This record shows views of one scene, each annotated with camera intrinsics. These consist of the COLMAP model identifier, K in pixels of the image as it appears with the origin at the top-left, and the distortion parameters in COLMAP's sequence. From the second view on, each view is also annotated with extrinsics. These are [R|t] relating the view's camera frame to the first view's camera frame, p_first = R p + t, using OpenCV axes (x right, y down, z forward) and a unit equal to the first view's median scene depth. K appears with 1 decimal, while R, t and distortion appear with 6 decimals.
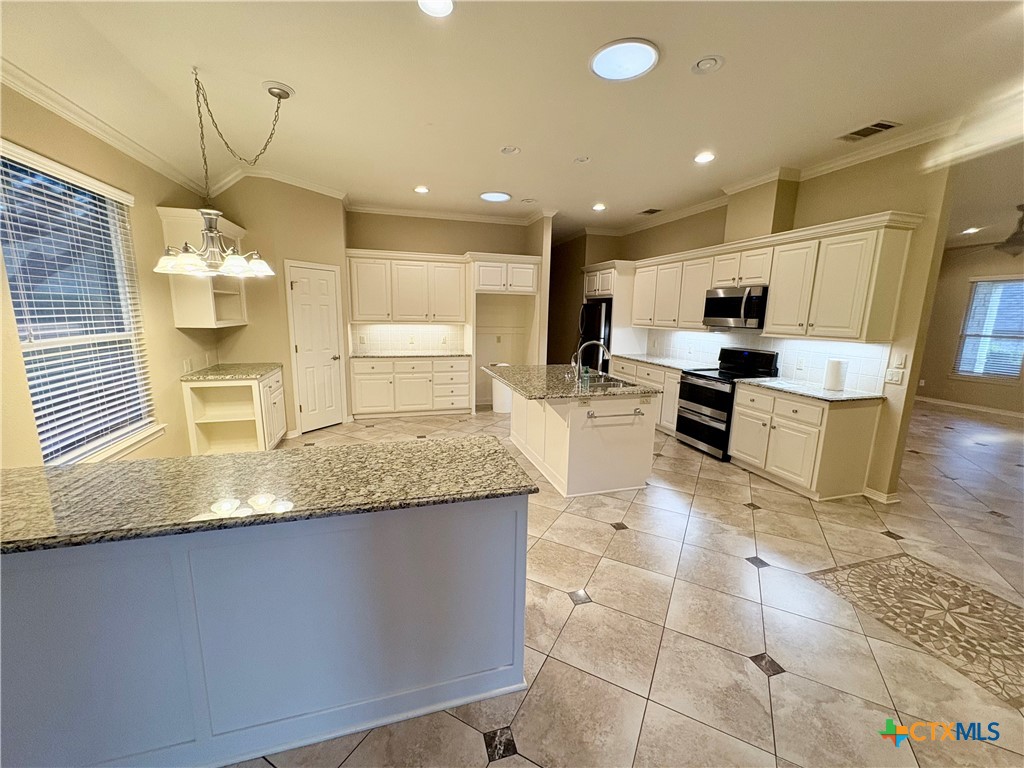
lens RADIAL K [[407.9, 0, 510.0], [0, 407.9, 385.0], [0, 0, 1]] dist [-0.003903, 0.000877]
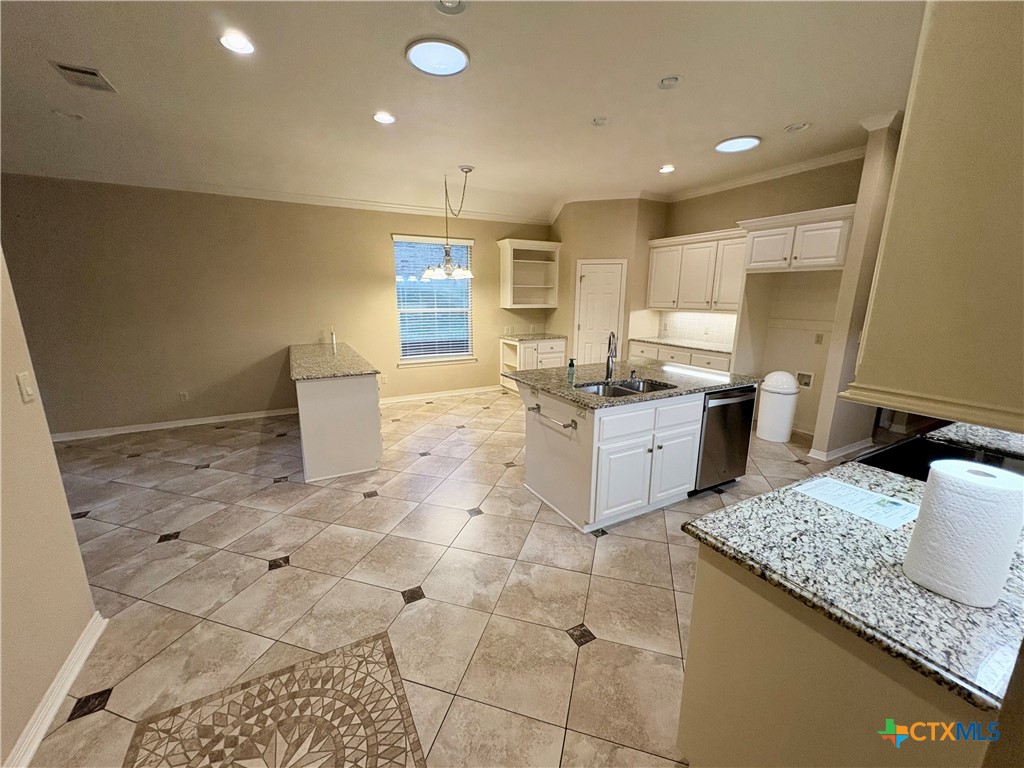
lens RADIAL K [[407.9, 0, 510.7], [0, 407.9, 383.8], [0, 0, 1]] dist [-0.003903, 0.000877]
pose [[0.205521, 0.190659, -0.959901, 0.962808], [-0.176026, 0.972045, 0.155383, -0.100927], [0.962692, 0.137034, 0.233337, 0.665802]]
